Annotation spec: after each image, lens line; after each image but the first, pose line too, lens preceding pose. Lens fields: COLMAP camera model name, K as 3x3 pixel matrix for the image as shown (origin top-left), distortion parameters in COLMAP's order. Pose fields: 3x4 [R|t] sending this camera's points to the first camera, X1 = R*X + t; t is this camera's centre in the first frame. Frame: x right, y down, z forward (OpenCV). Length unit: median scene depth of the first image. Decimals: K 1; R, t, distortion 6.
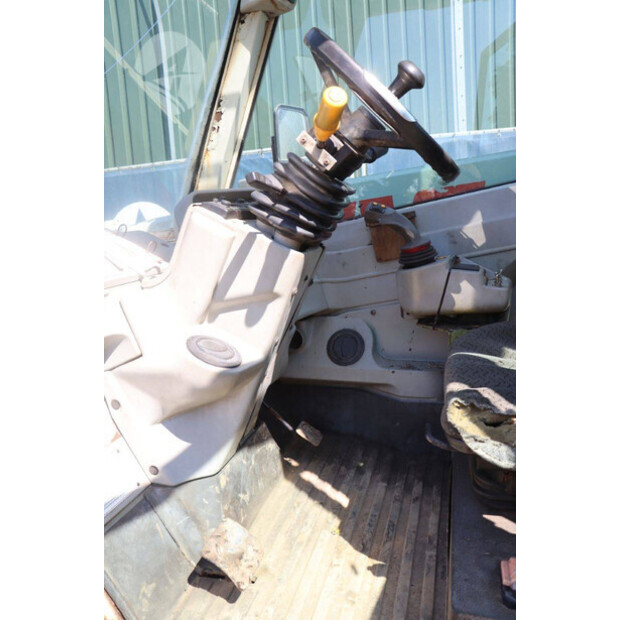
lens RADIAL K [[507.3, 0, 310.0], [0, 507.3, 310.0], [0, 0, 1]] dist [-0.184810, 0.177673]
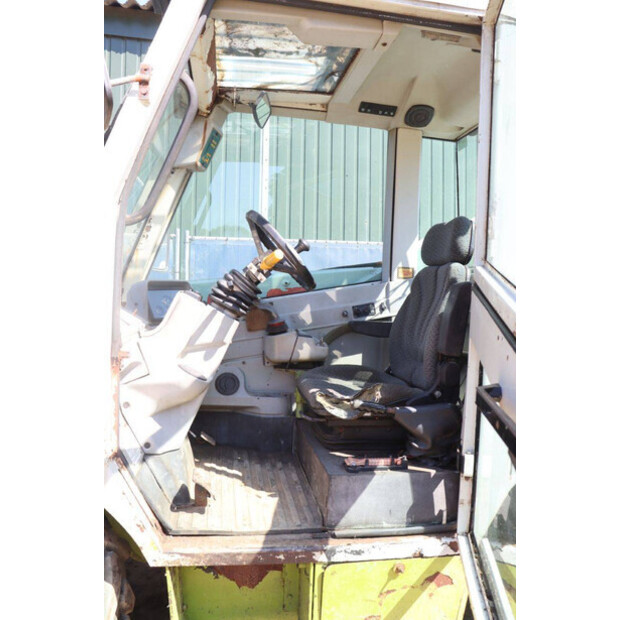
lens RADIAL K [[507.3, 0, 310.0], [0, 507.3, 310.0], [0, 0, 1]] dist [-0.184810, 0.177673]
pose [[0.899256, 0.068042, 0.432098, -0.471851], [0.001981, 0.987184, -0.159572, 0.116427], [-0.437418, 0.144352, 0.887597, -0.647241]]
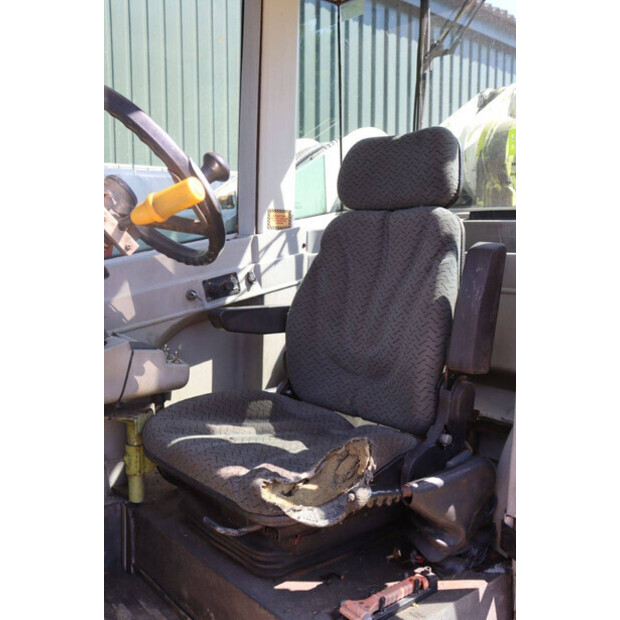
lens RADIAL K [[628.7, 0, 310.0], [0, 628.7, 310.0], [0, 0, 1]] dist [-0.063598, -0.000011]
pose [[0.555847, -0.030771, 0.830715, -0.479358], [0.112124, 0.992958, -0.038244, -0.073694], [-0.823688, 0.114401, 0.555383, 0.098697]]
